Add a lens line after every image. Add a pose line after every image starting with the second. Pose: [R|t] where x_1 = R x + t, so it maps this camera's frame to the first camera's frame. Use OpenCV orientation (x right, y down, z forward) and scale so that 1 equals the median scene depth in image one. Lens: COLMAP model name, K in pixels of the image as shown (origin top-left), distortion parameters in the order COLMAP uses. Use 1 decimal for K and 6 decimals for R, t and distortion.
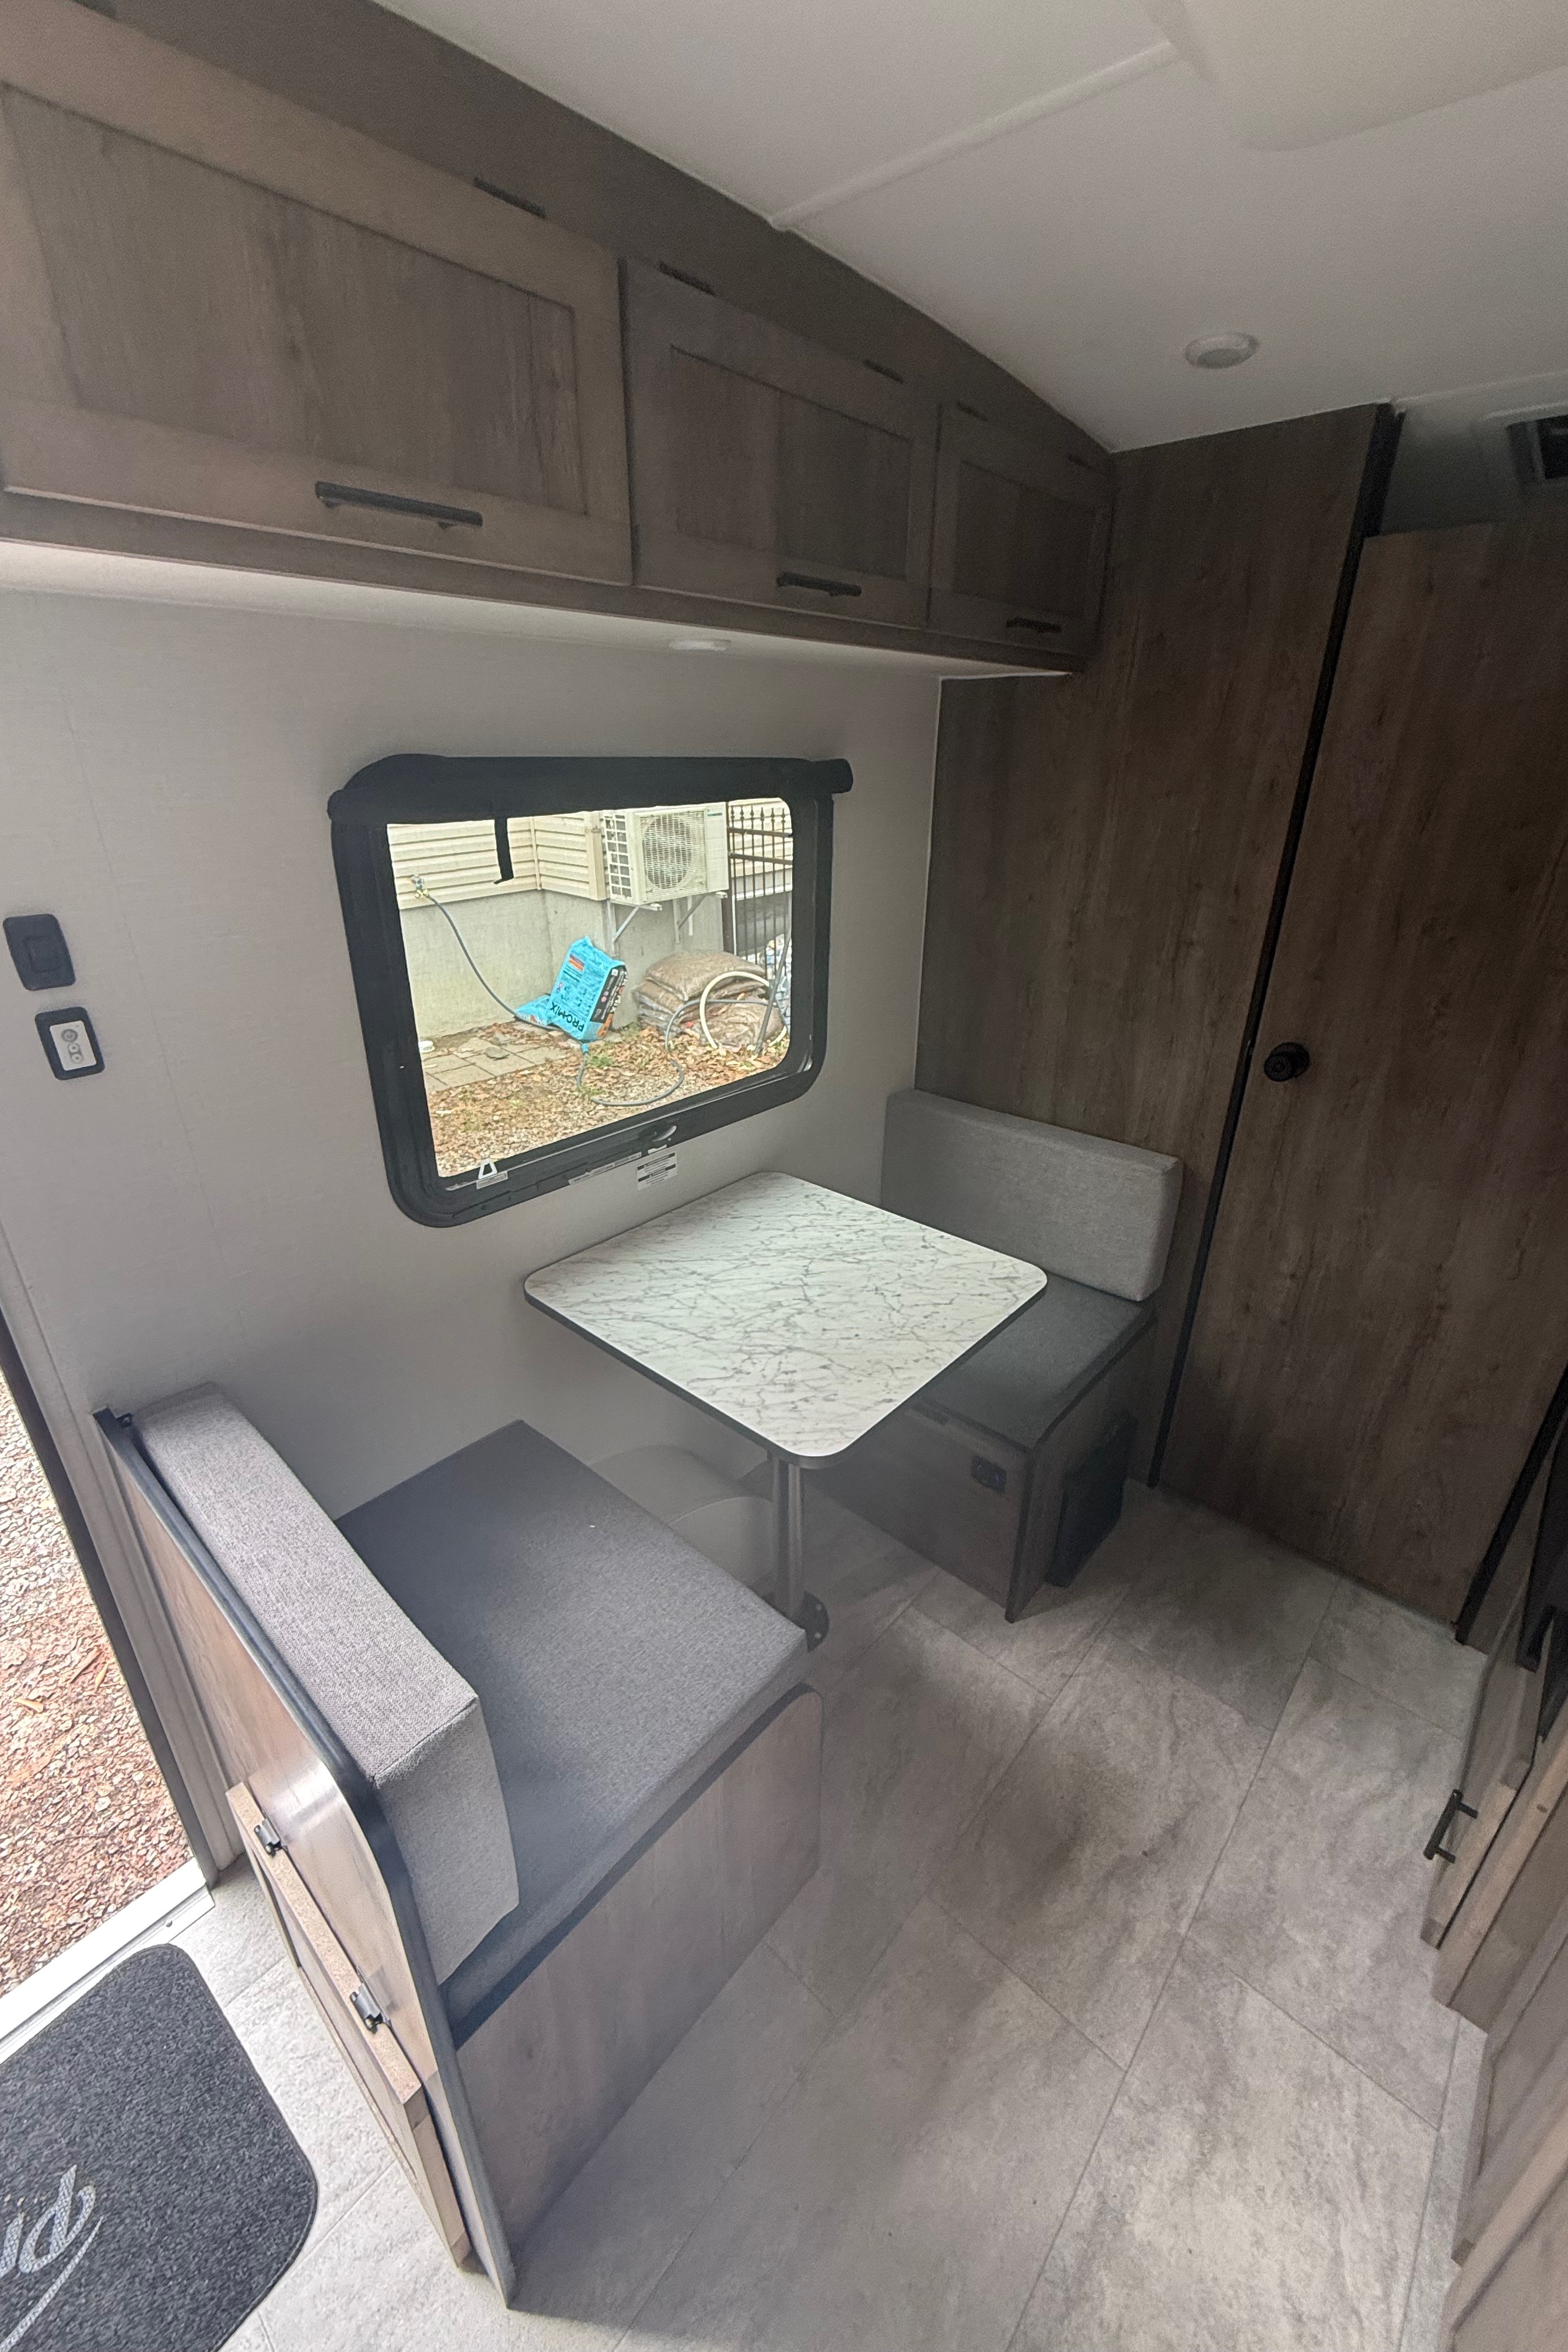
lens RADIAL K [[937.4, 0, 787.4], [0, 937.4, 1171.1], [0, 0, 1]] dist [-0.000130, 0.000578]
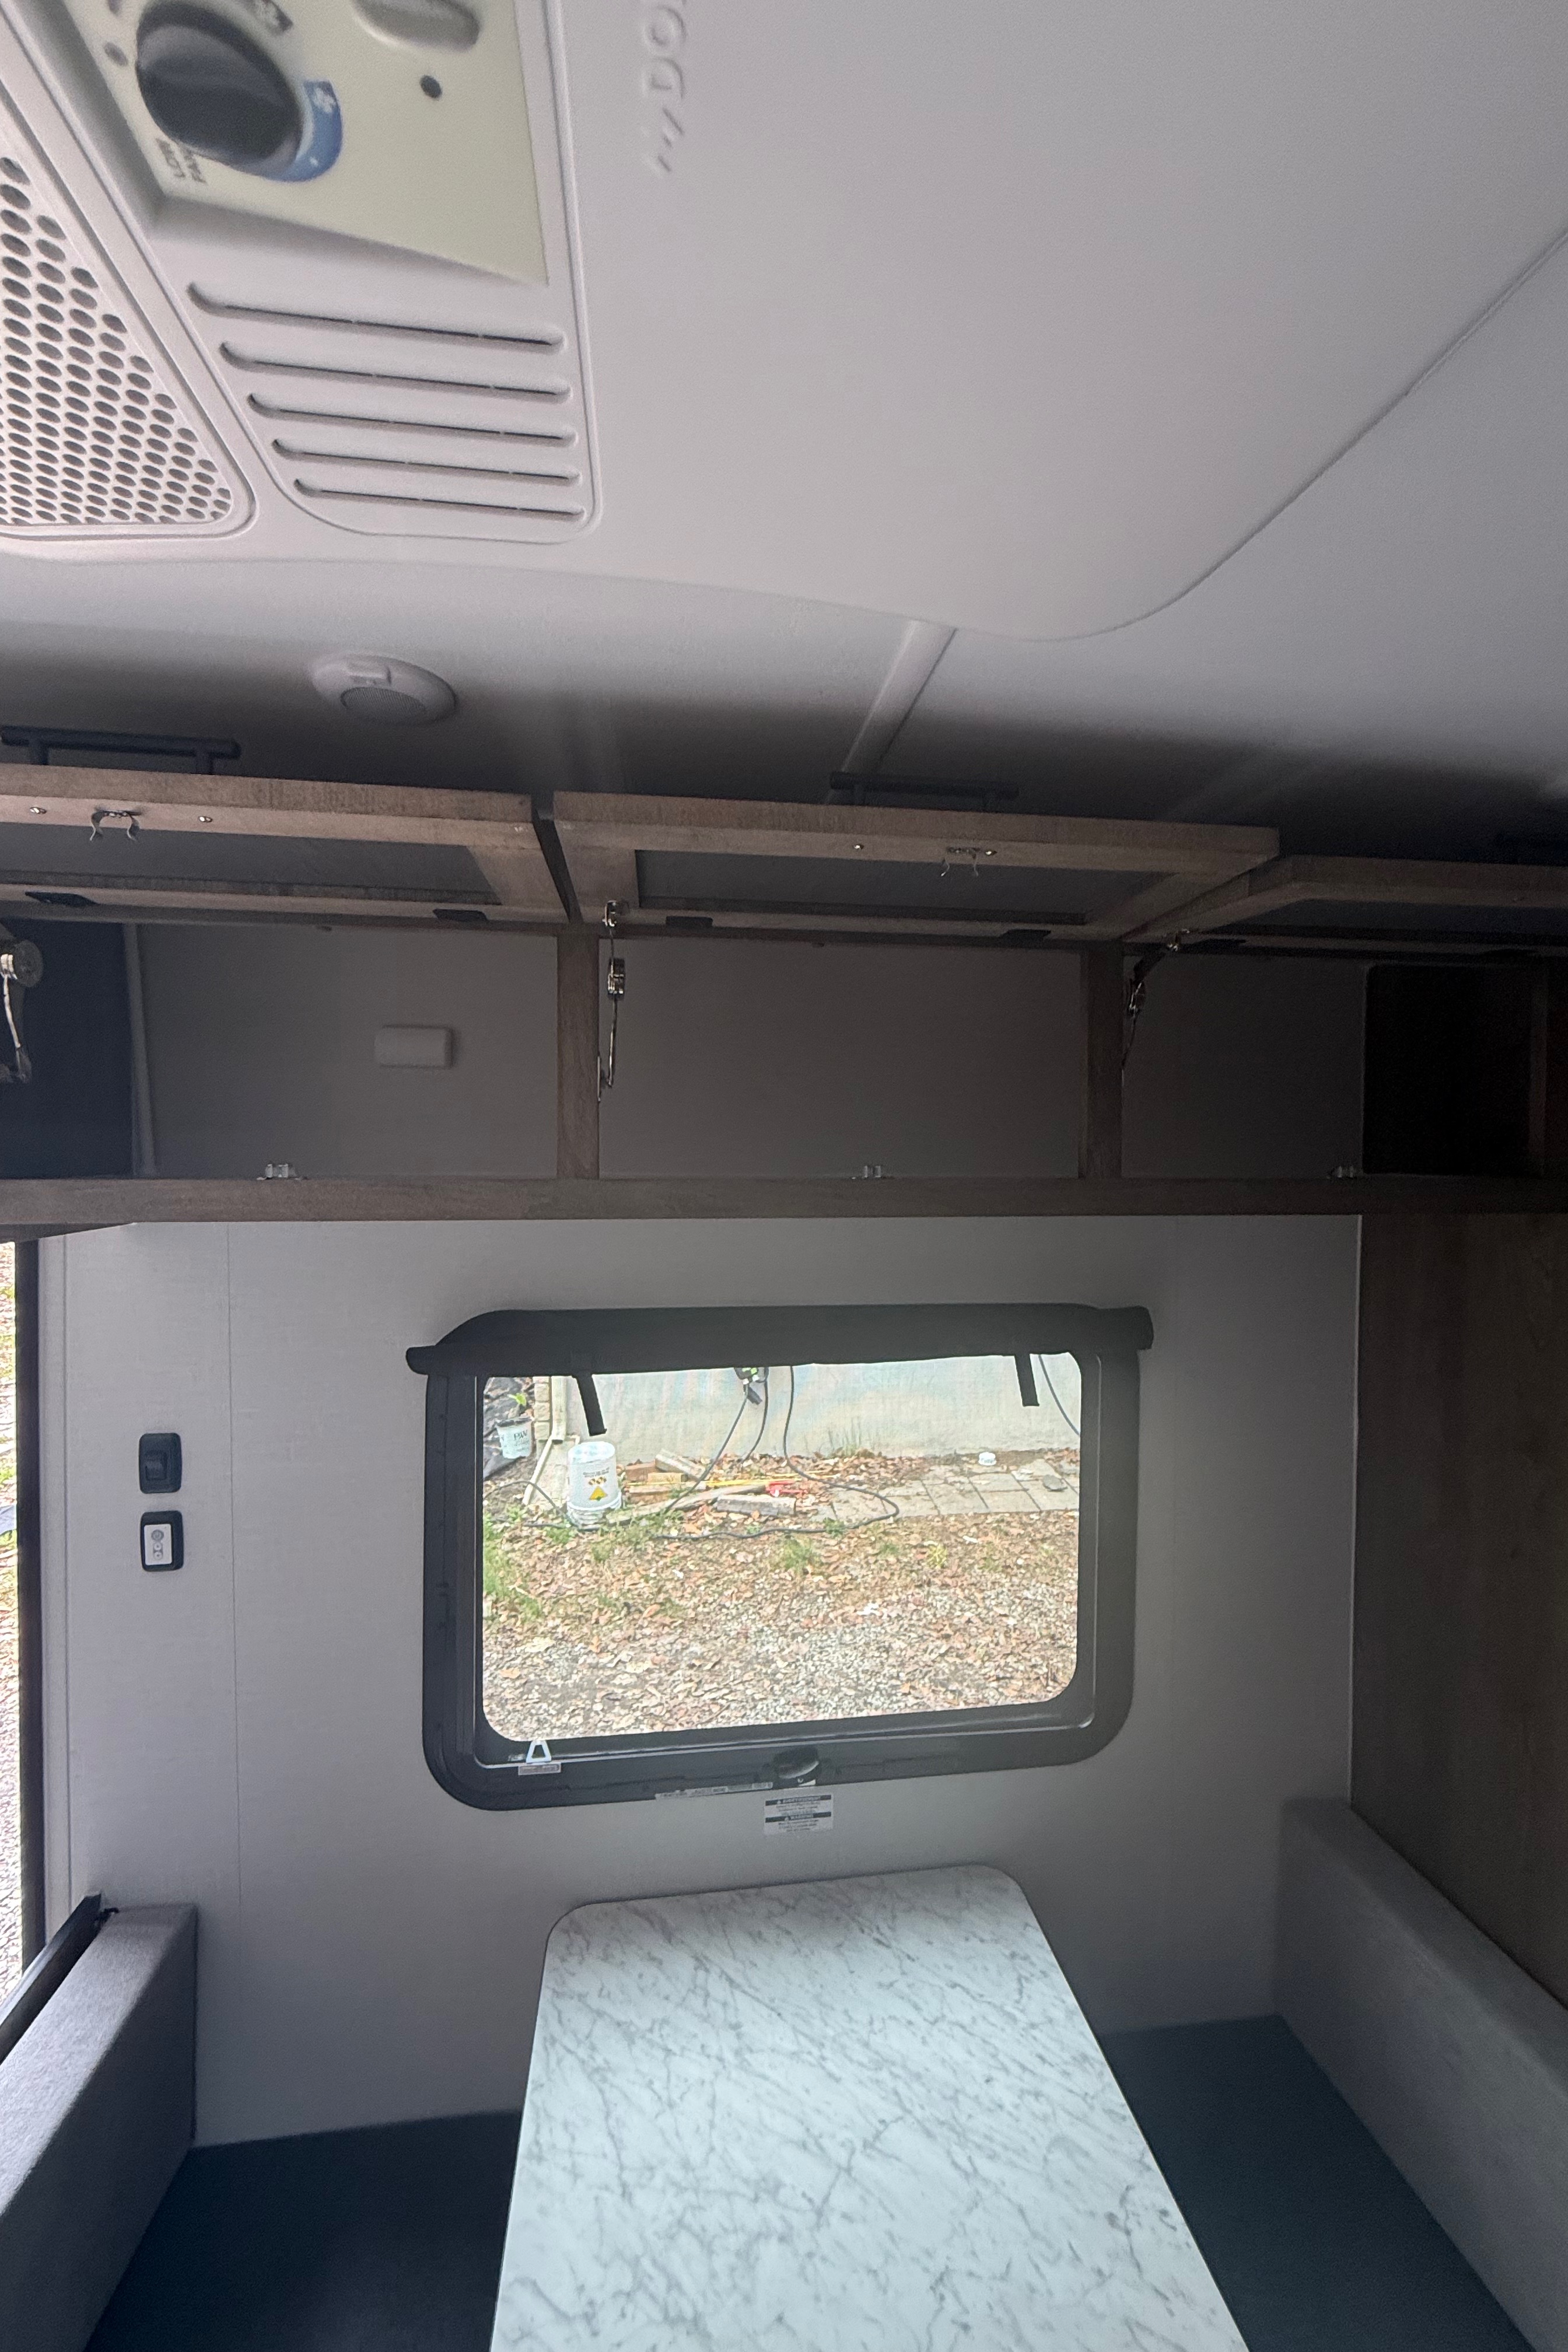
lens RADIAL K [[937.4, 0, 782.6], [0, 937.4, 1160.9], [0, 0, 1]] dist [-0.000130, 0.000578]
pose [[0.756957, 0.009252, -0.653399, 0.373567], [-0.271329, 0.914081, -0.301389, -0.276731], [0.594472, 0.405425, 0.694431, 0.298449]]
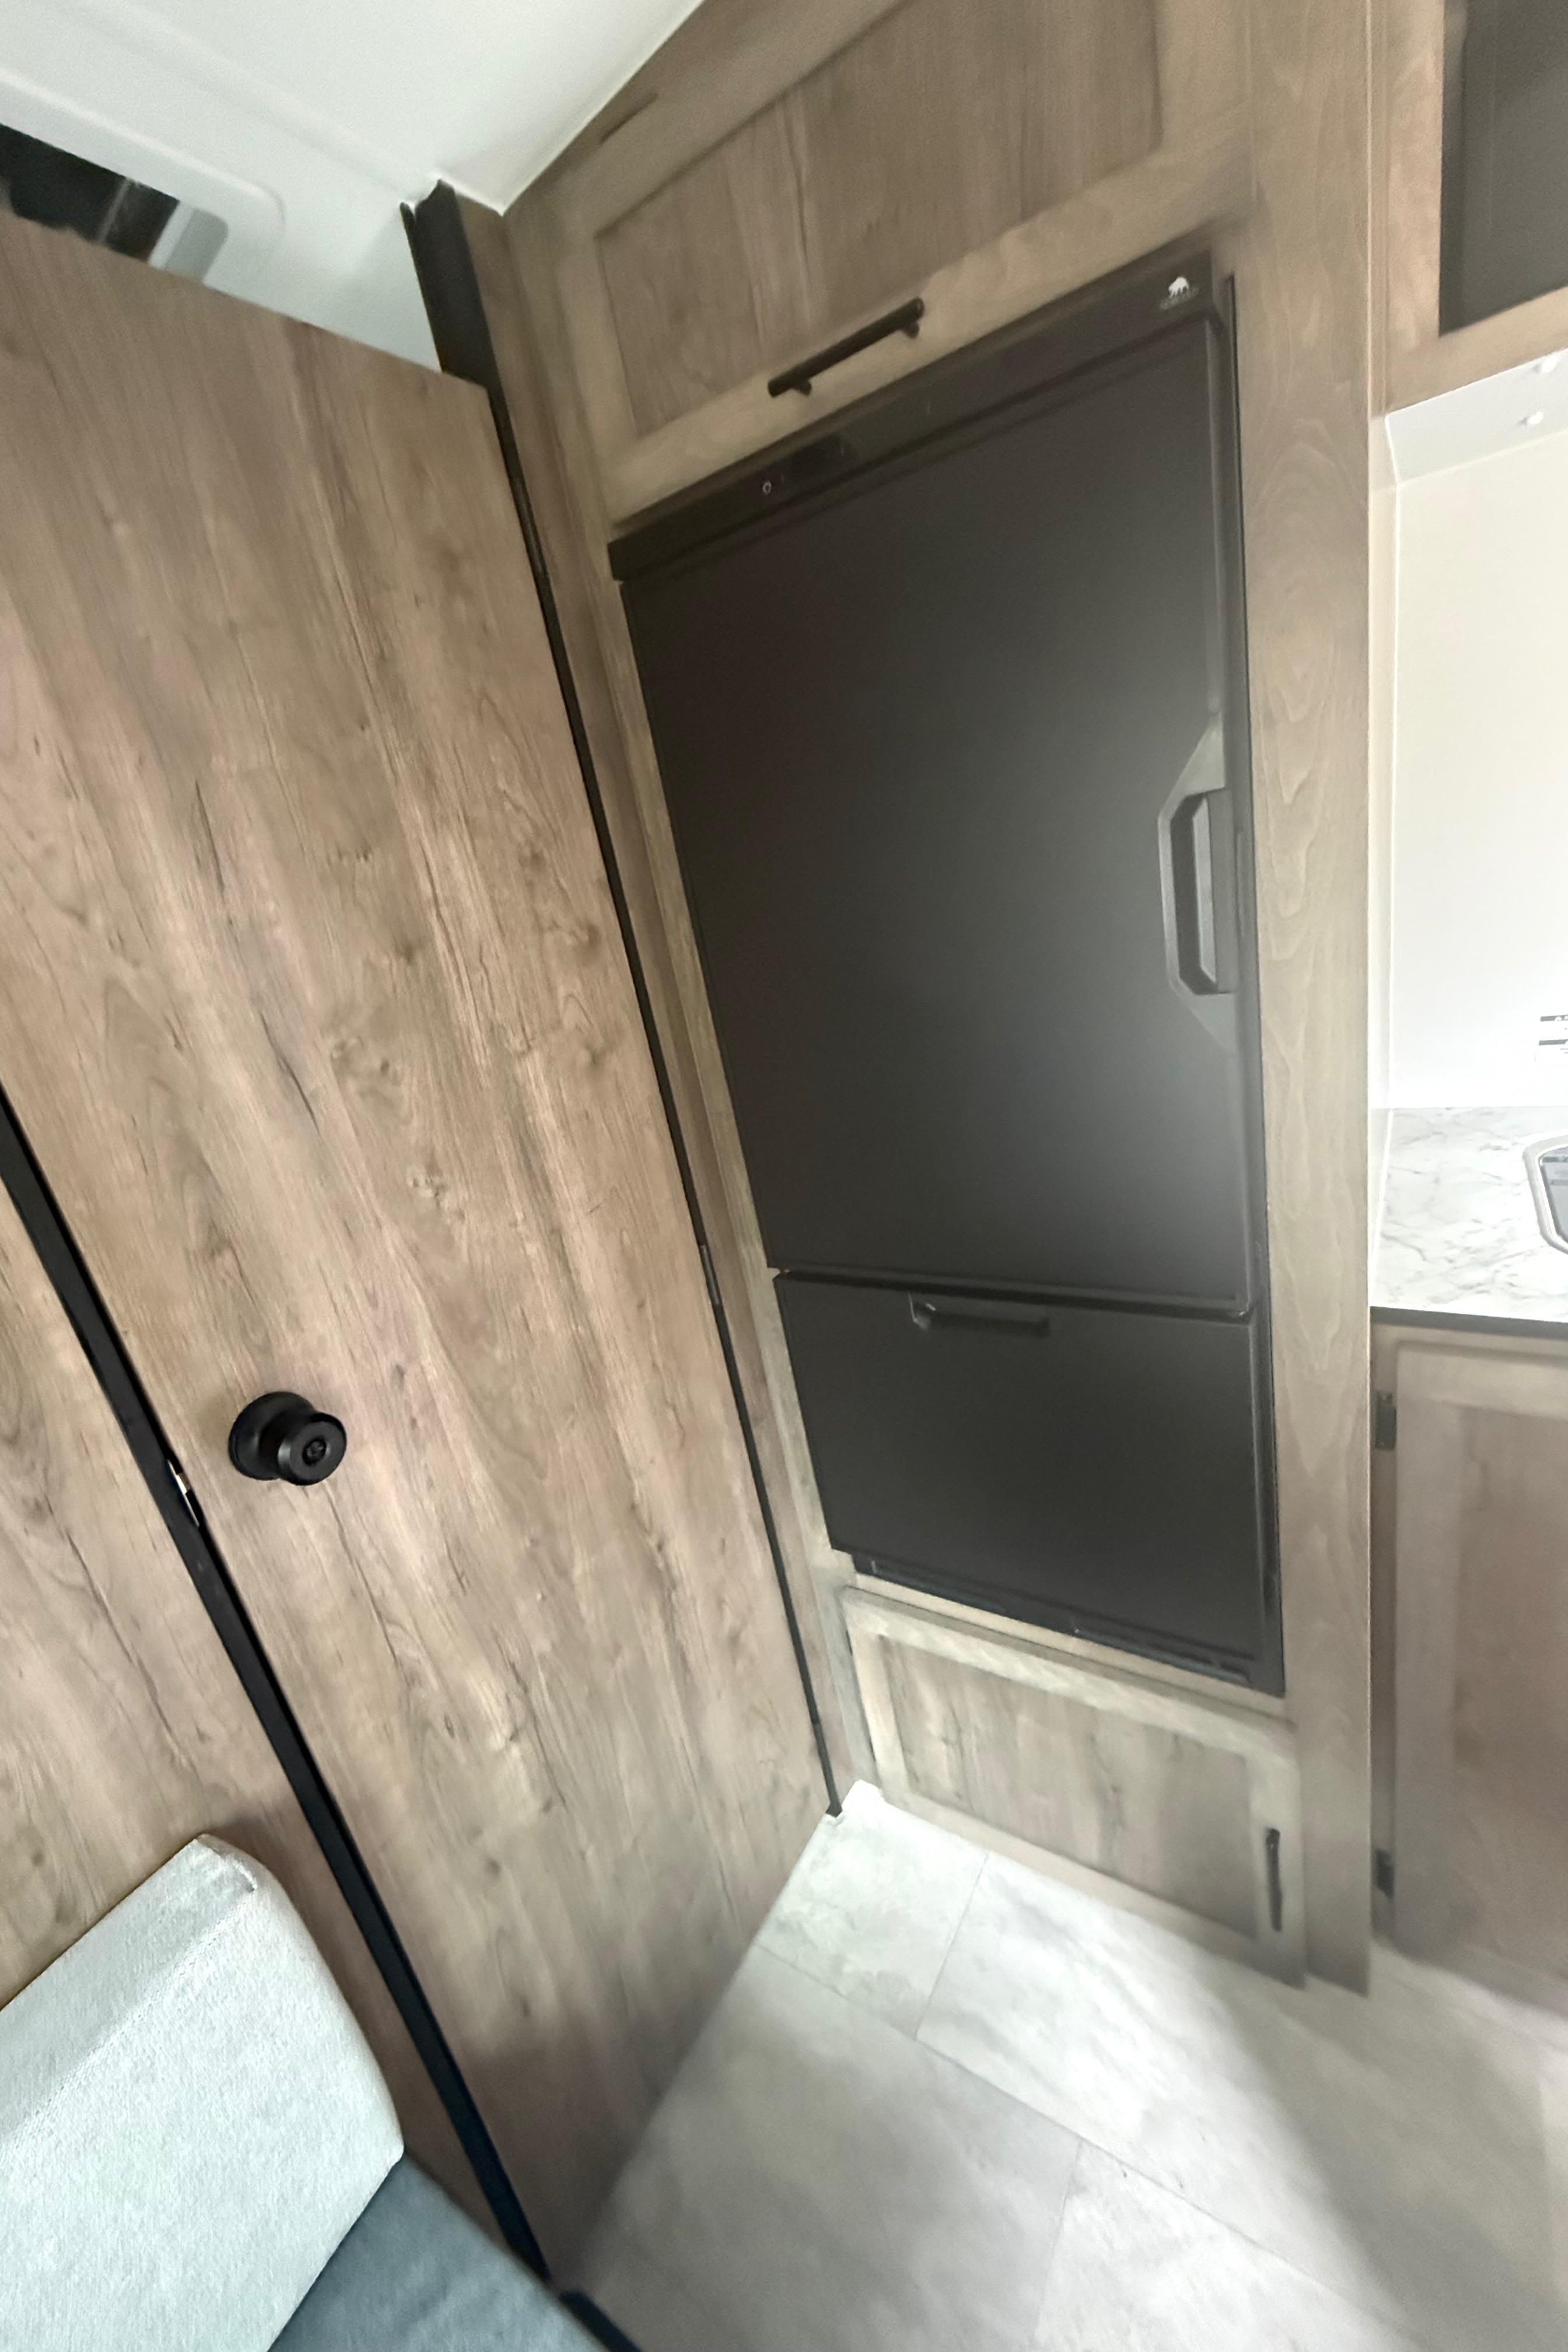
lens RADIAL K [[937.4, 0, 782.6], [0, 937.4, 1171.1], [0, 0, 1]] dist [-0.000130, 0.000578]
pose [[-0.150494, -0.290479, 0.944973, 0.148041], [0.570859, 0.754864, 0.322954, -0.239737], [-0.807138, 0.588049, 0.052220, 0.805958]]
